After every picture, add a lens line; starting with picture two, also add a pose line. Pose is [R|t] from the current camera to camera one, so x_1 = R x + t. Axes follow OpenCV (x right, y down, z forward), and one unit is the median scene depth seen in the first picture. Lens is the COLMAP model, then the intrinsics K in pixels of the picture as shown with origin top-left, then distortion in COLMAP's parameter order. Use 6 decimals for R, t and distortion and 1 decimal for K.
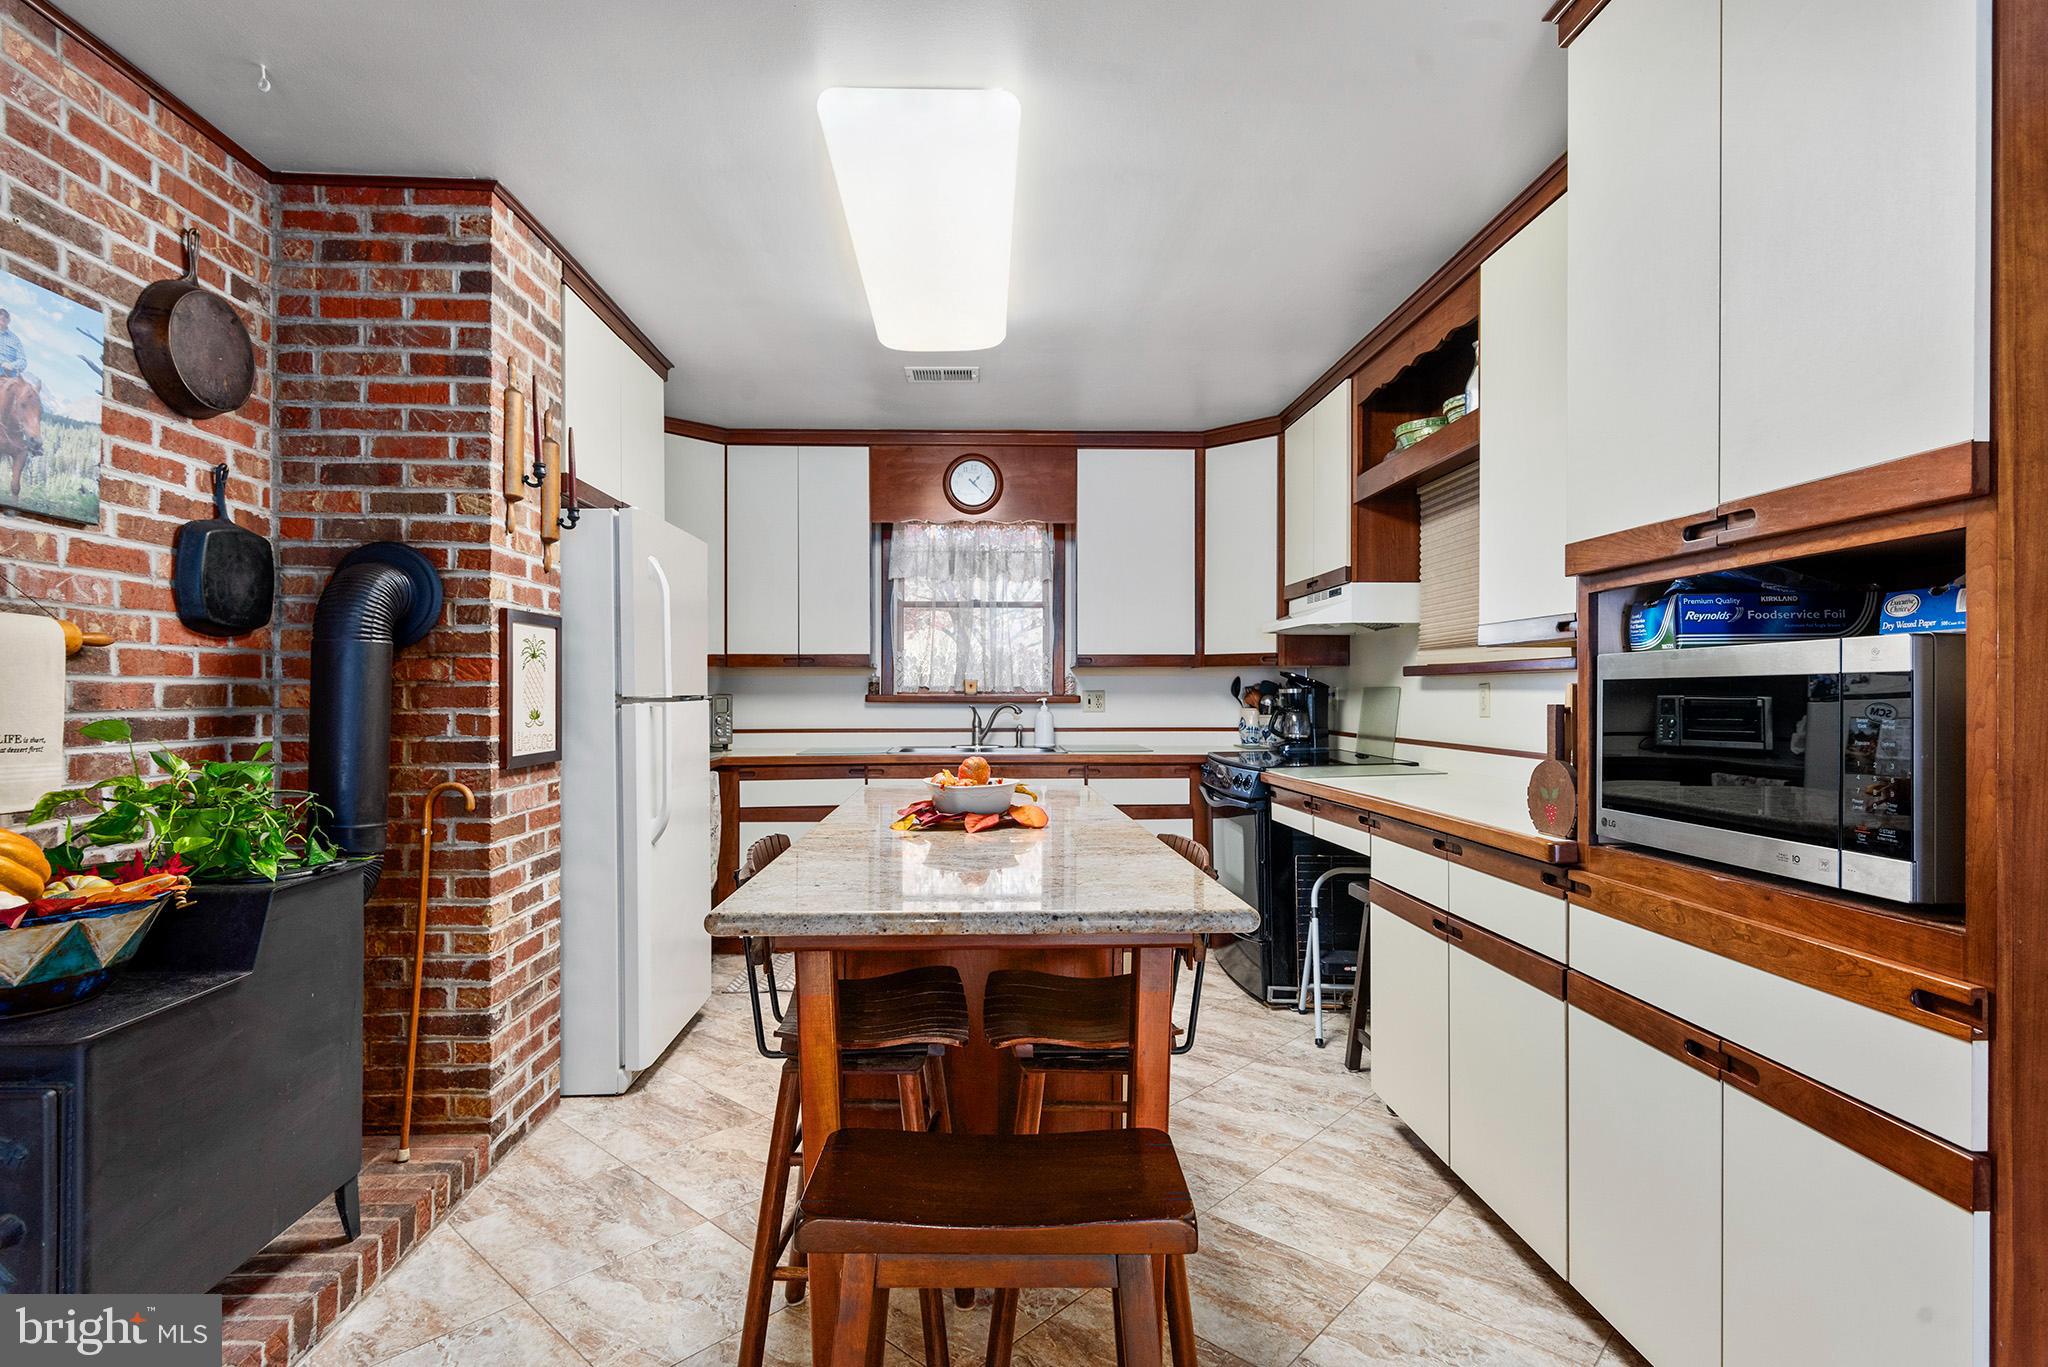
lens RADIAL K [[993.2, 0, 1023.1], [0, 993.2, 689.8], [0, 0, 1]] dist [0.003115, -0.000522]
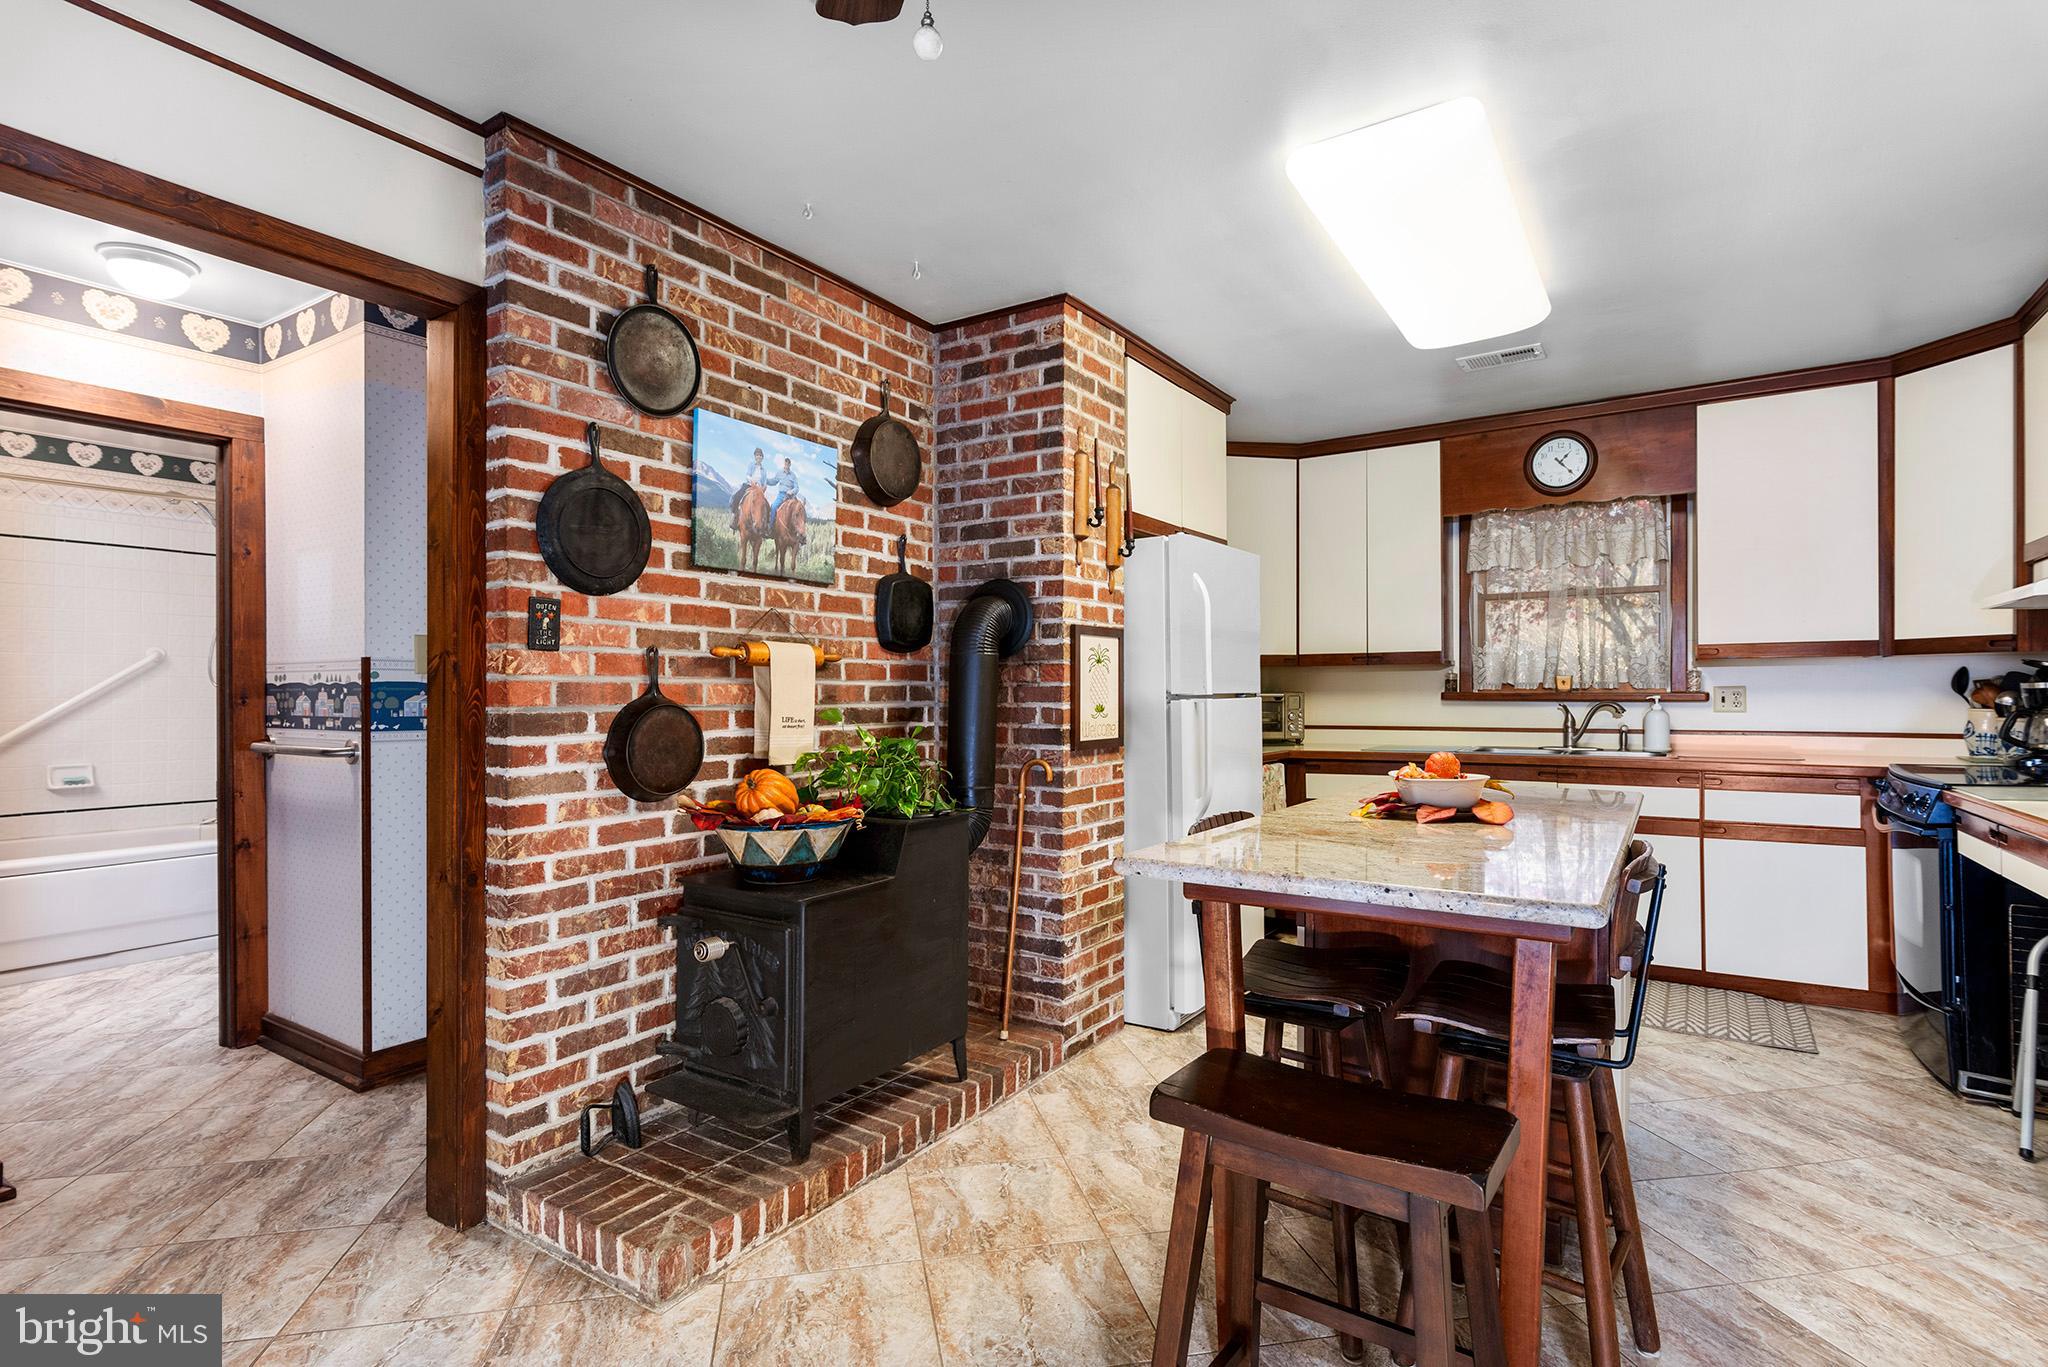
lens RADIAL K [[1005.5, 0, 1044.2], [0, 1005.5, 674.2], [0, 0, 1]] dist [0.001289, -0.000236]
pose [[0.814518, -0.013184, -0.579988, 0.202349], [0.005026, 0.999865, -0.015669, 0.001794], [0.580116, 0.009848, 0.814474, -0.074989]]
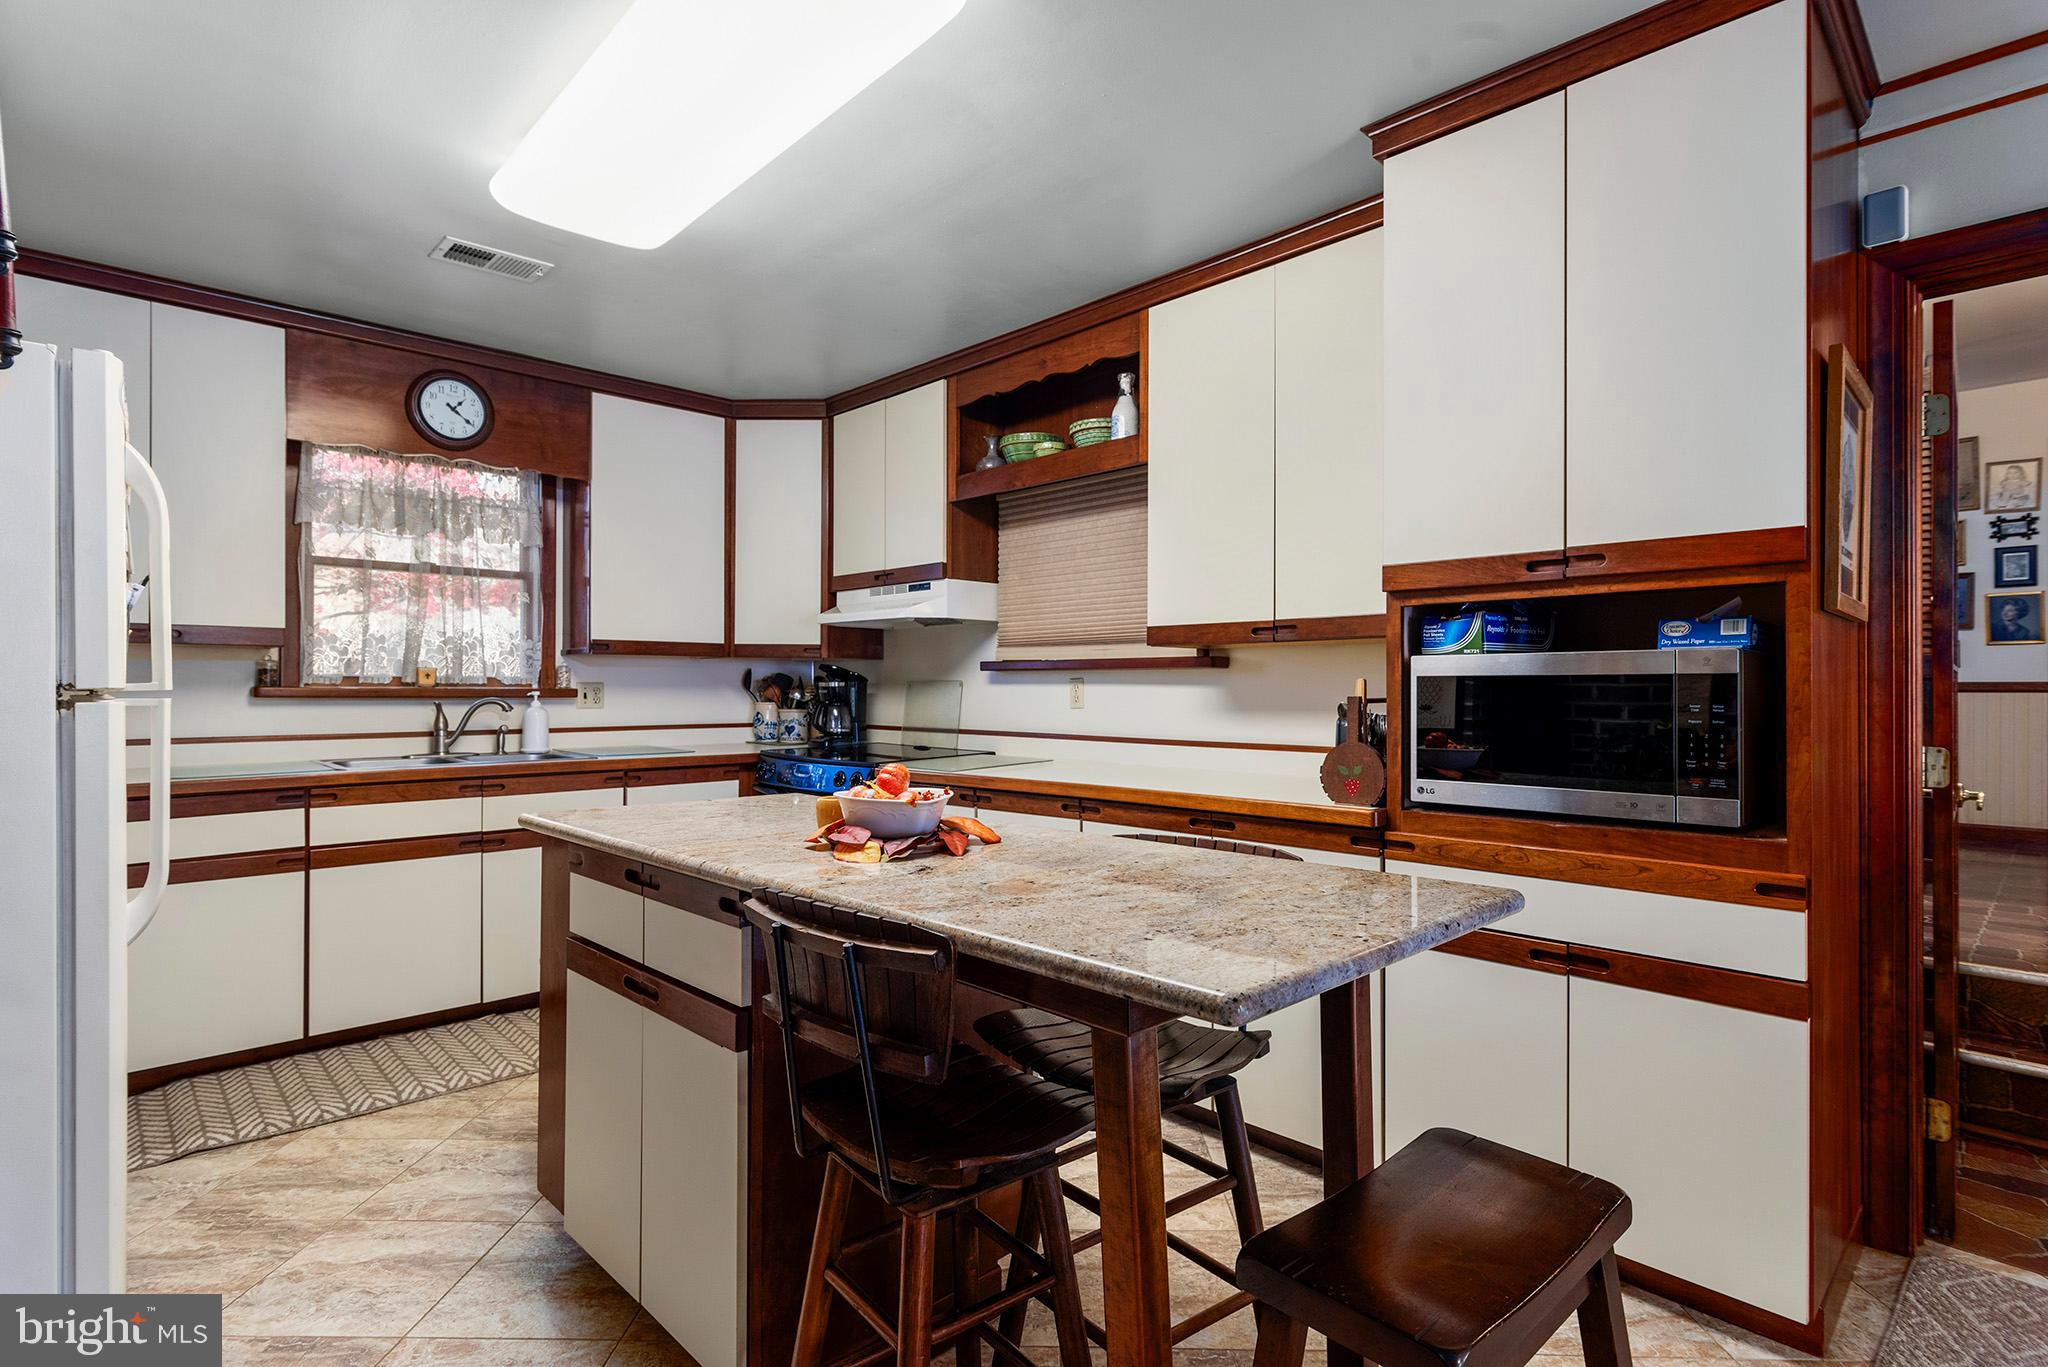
lens RADIAL K [[972.7, 0, 1112.3], [0, 972.7, 680.4], [0, 0, 1]] dist [0.001672, 0.000198]
pose [[0.750701, 0.006607, 0.660609, -0.318435], [-0.004658, 0.999978, -0.004708, 0.001416], [-0.660625, 0.000458, 0.750716, 0.208202]]
